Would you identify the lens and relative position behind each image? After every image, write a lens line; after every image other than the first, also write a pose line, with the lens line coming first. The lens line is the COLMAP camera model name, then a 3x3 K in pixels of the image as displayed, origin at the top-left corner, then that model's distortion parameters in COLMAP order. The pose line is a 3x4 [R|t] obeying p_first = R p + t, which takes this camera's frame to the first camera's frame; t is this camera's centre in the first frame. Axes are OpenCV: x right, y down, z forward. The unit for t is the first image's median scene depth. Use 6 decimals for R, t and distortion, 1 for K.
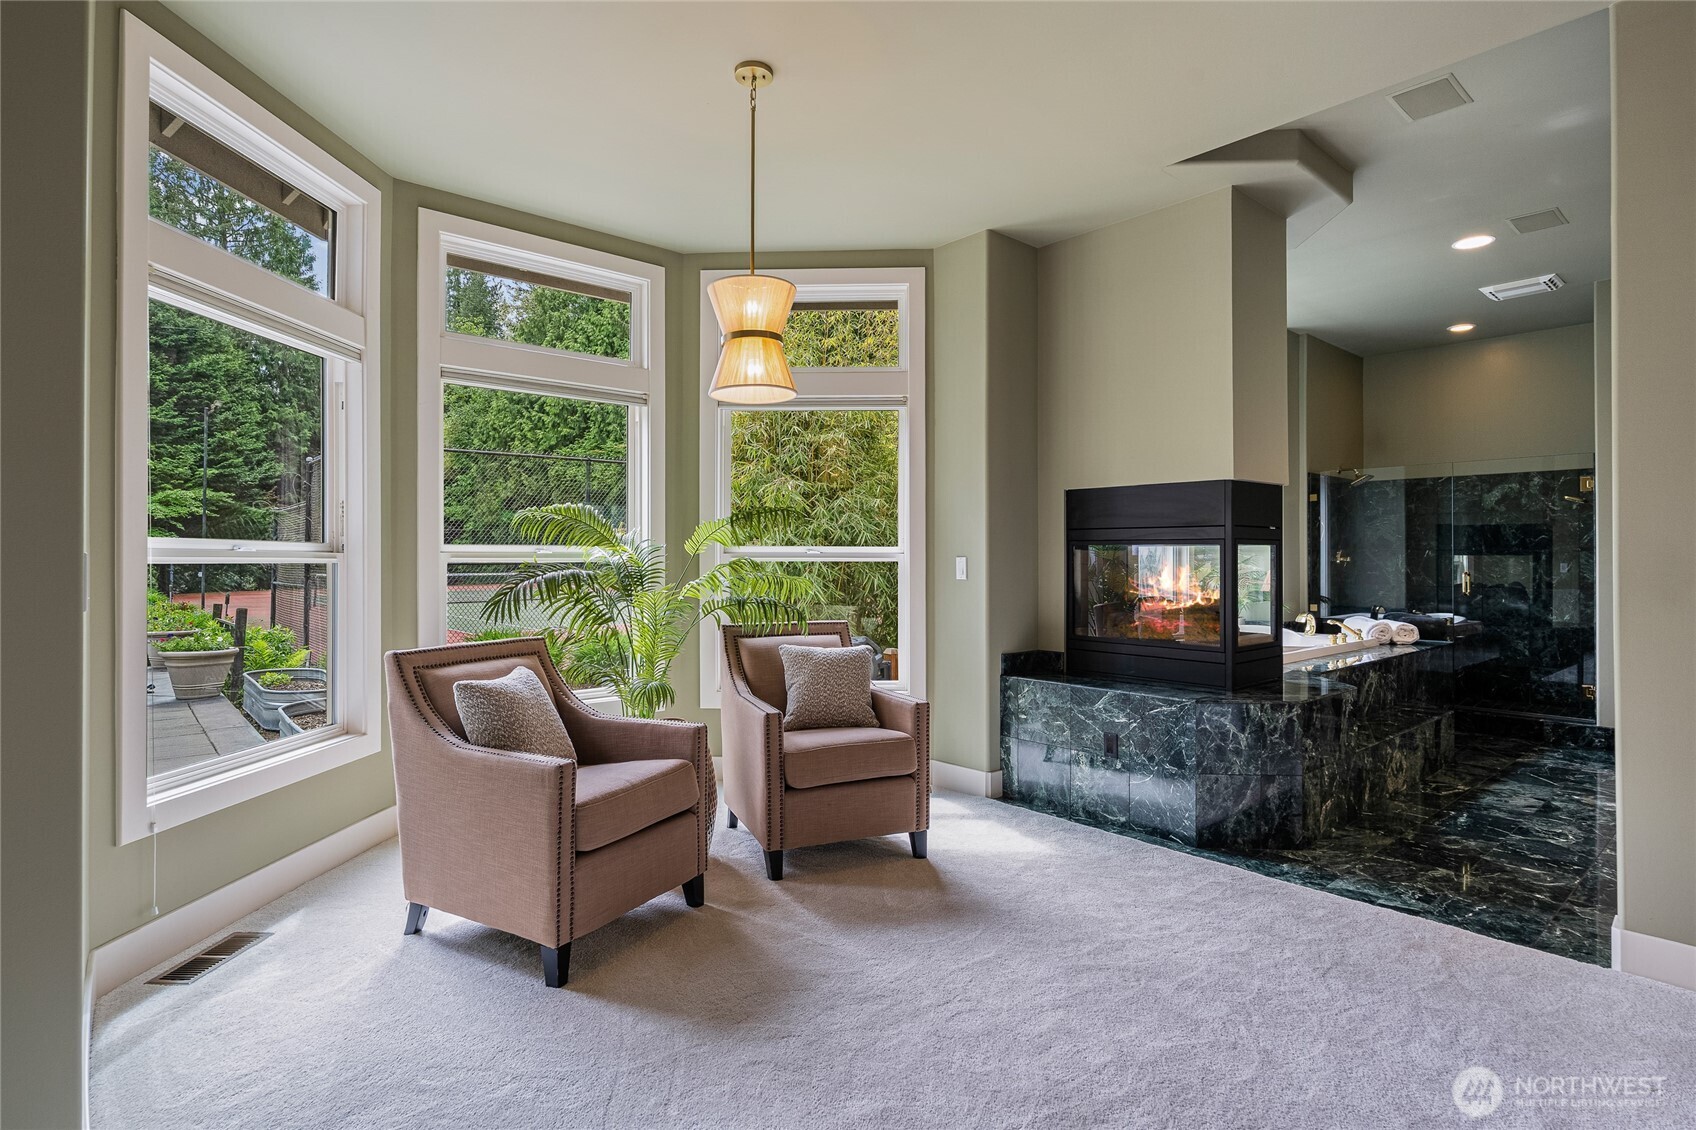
lens RADIAL K [[858.6, 0, 848.3], [0, 858.6, 552.2], [0, 0, 1]] dist [-0.002735, -0.000552]
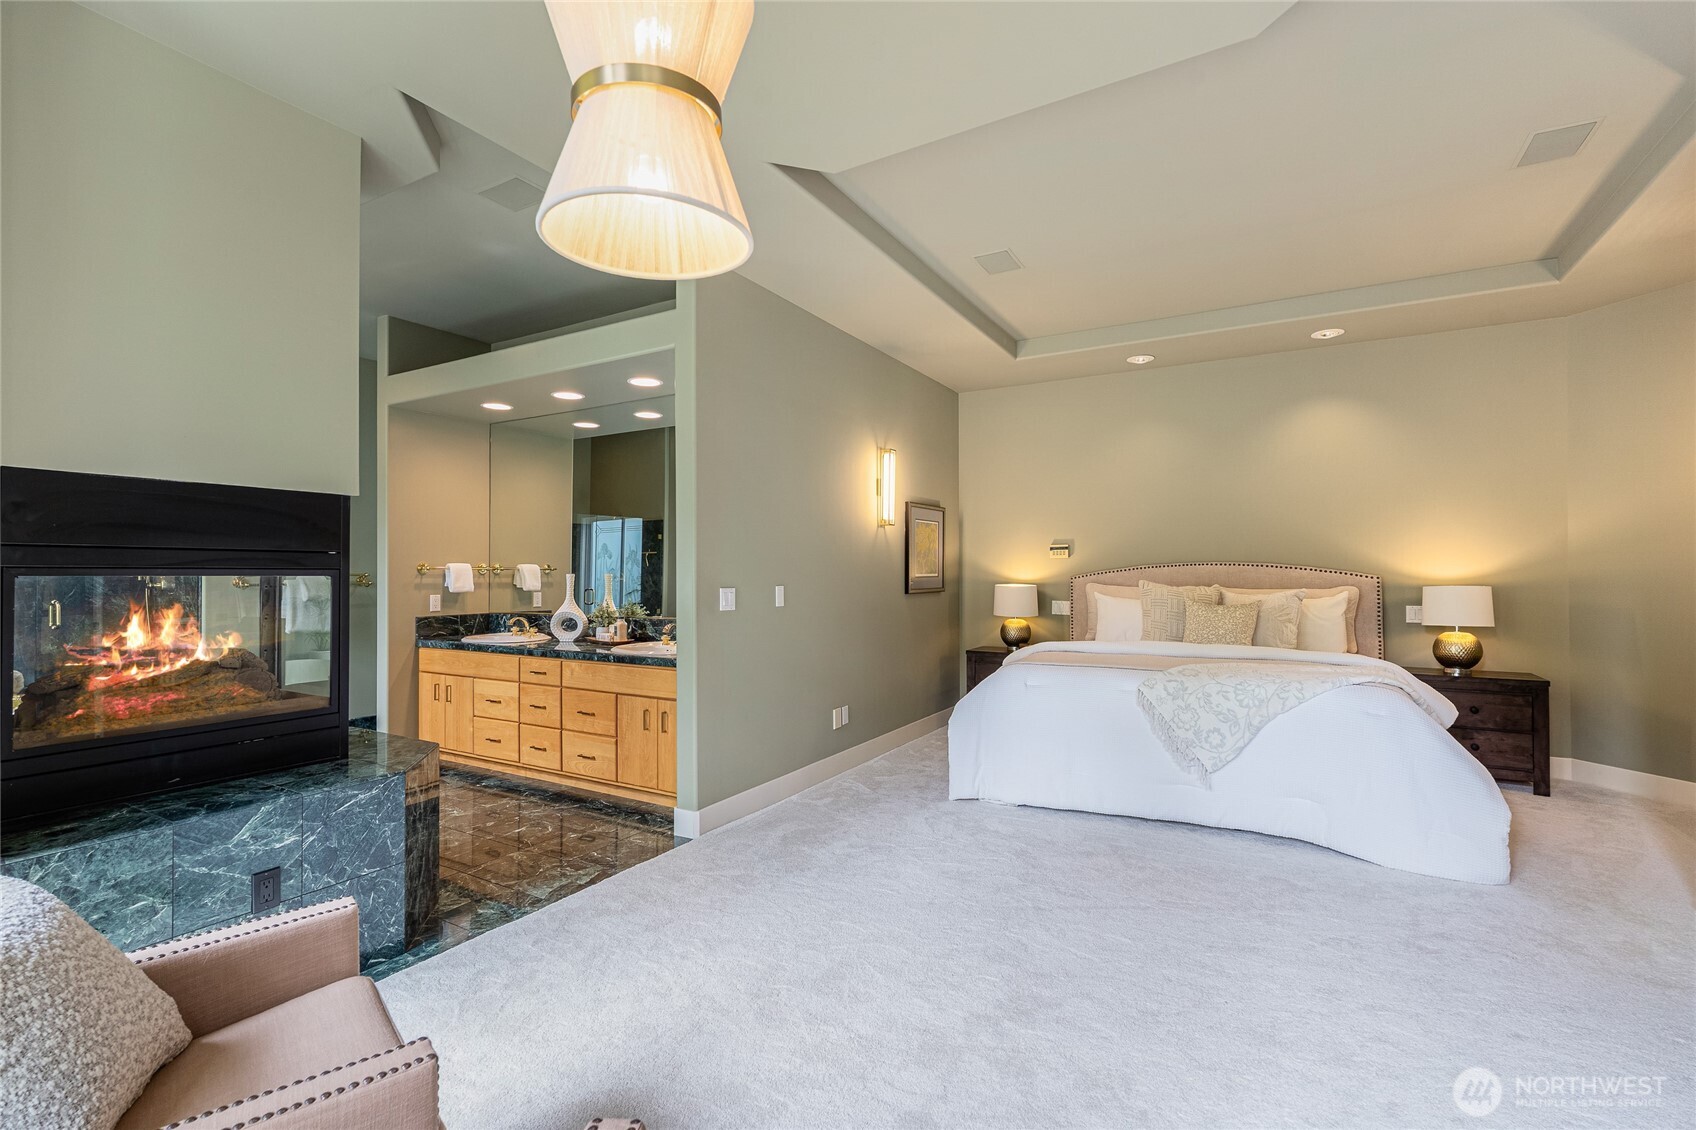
lens RADIAL K [[754.6, 0, 848.0], [0, 754.6, 565.0], [0, 0, 1]] dist [-0.000216, -0.000075]
pose [[-0.318654, 0.007204, 0.947844, -0.383774], [-0.005825, 0.999937, -0.009558, -0.015696], [-0.947853, -0.008567, -0.318592, 0.793275]]
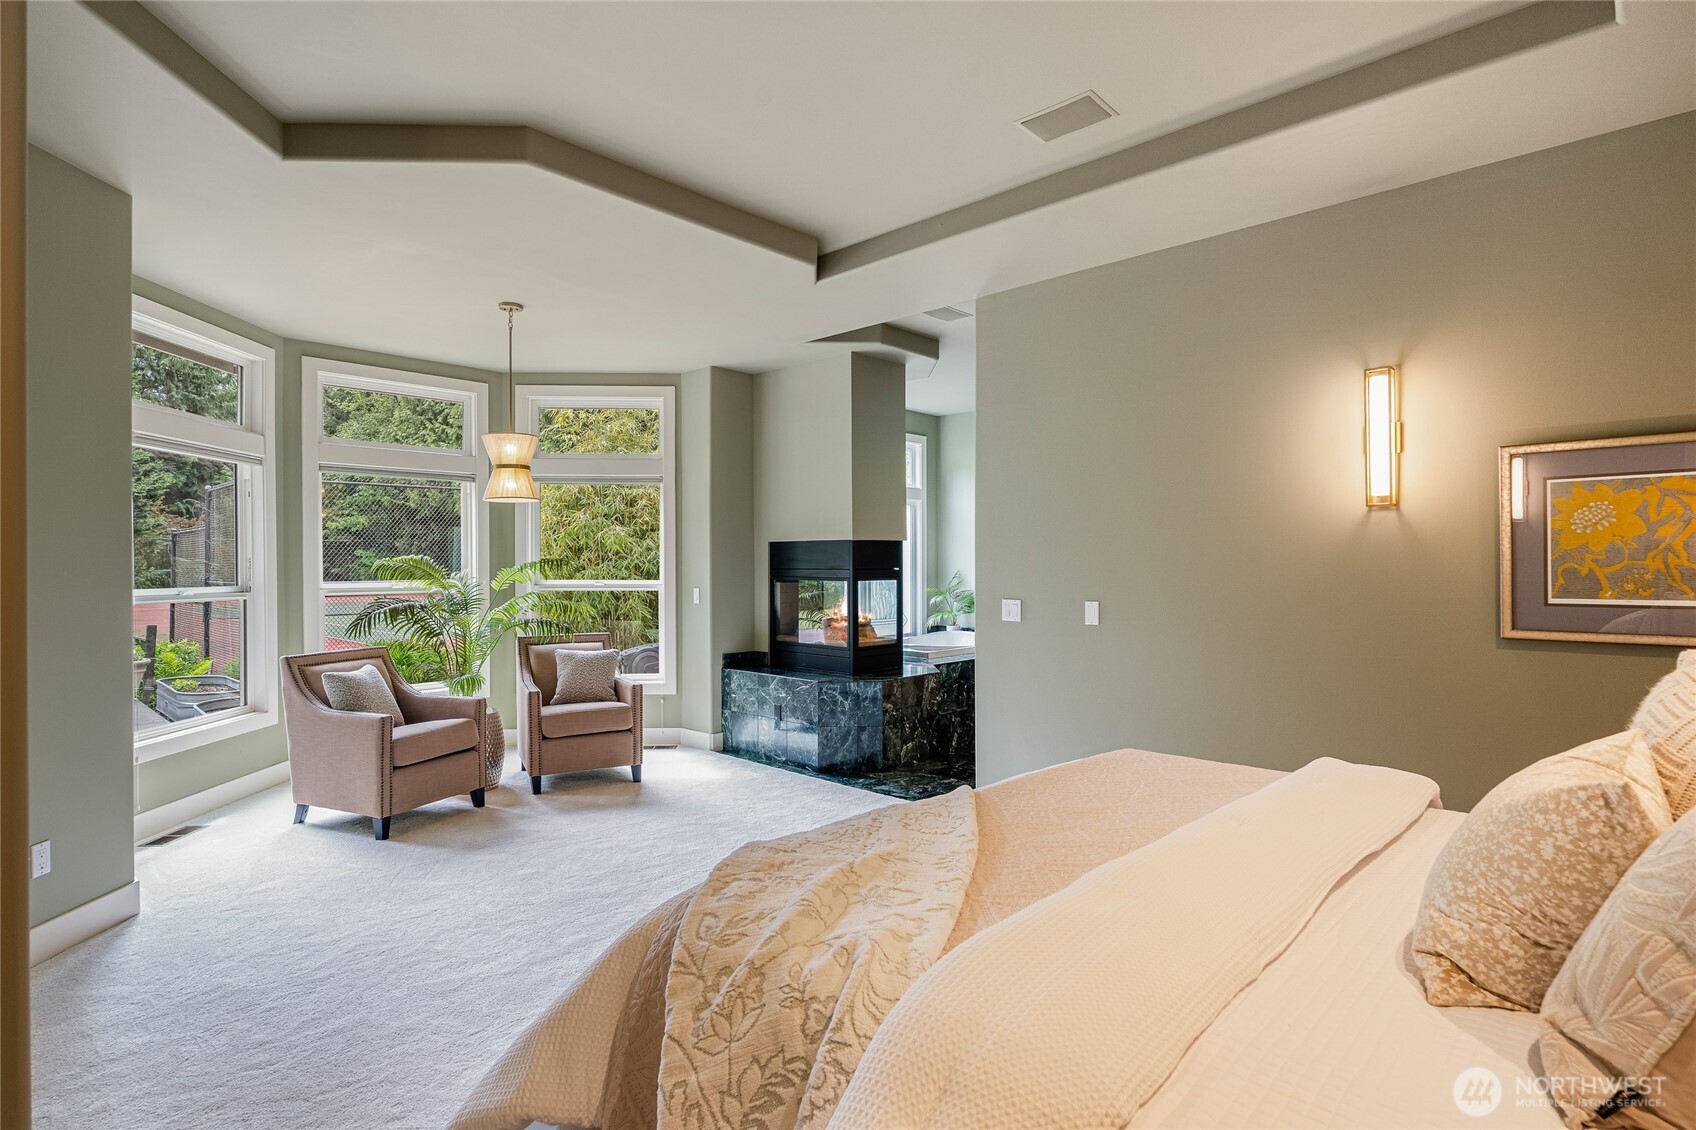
lens RADIAL K [[847.5, 0, 848.0], [0, 847.5, 565.0], [0, 0, 1]] dist [-0.003193, -0.000122]
pose [[0.995615, -0.004014, 0.093460, 0.299520], [0.003291, 0.999963, 0.007891, -0.052335], [-0.093489, -0.007548, 0.995592, -0.545020]]
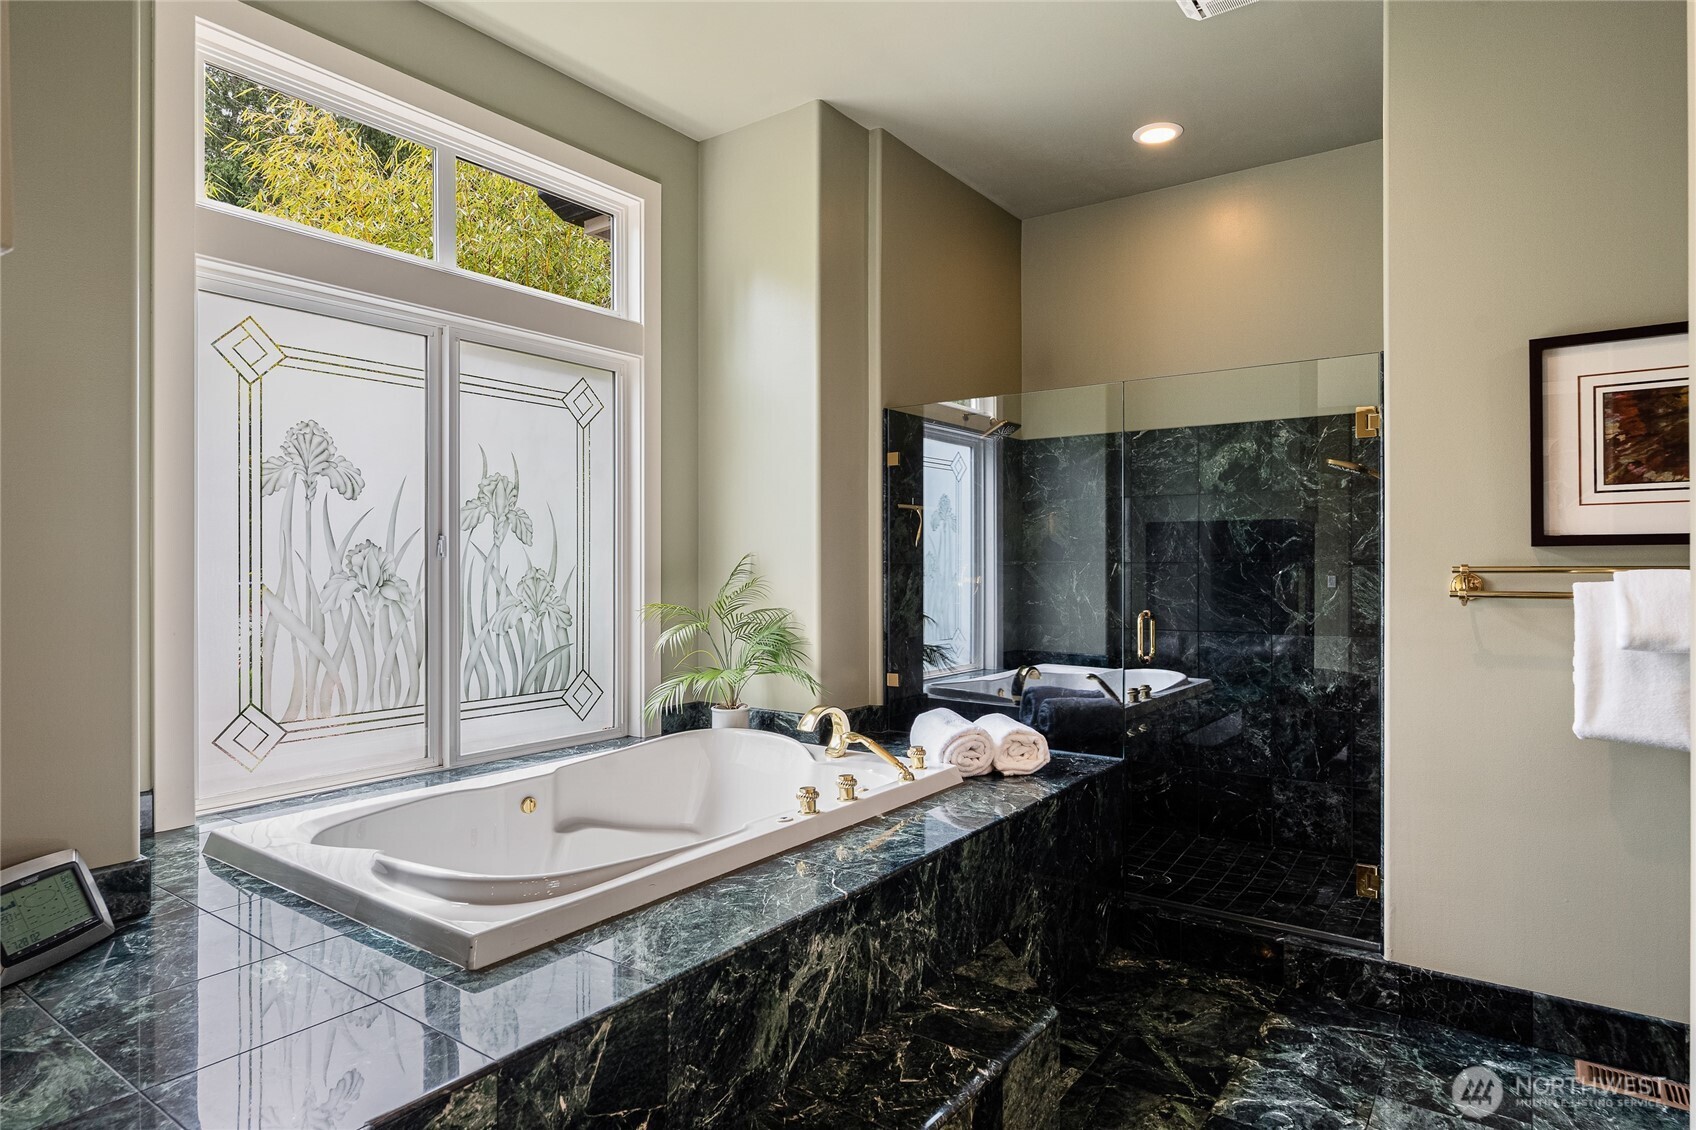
lens RADIAL K [[974.6, 0, 848.0], [0, 974.6, 565.0], [0, 0, 1]] dist [-0.001861, 0.000775]
pose [[0.973169, -0.002294, 0.230078, 0.711030], [0.000474, 0.999968, 0.007966, -0.011968], [-0.230089, -0.007643, 0.973140, 0.837589]]
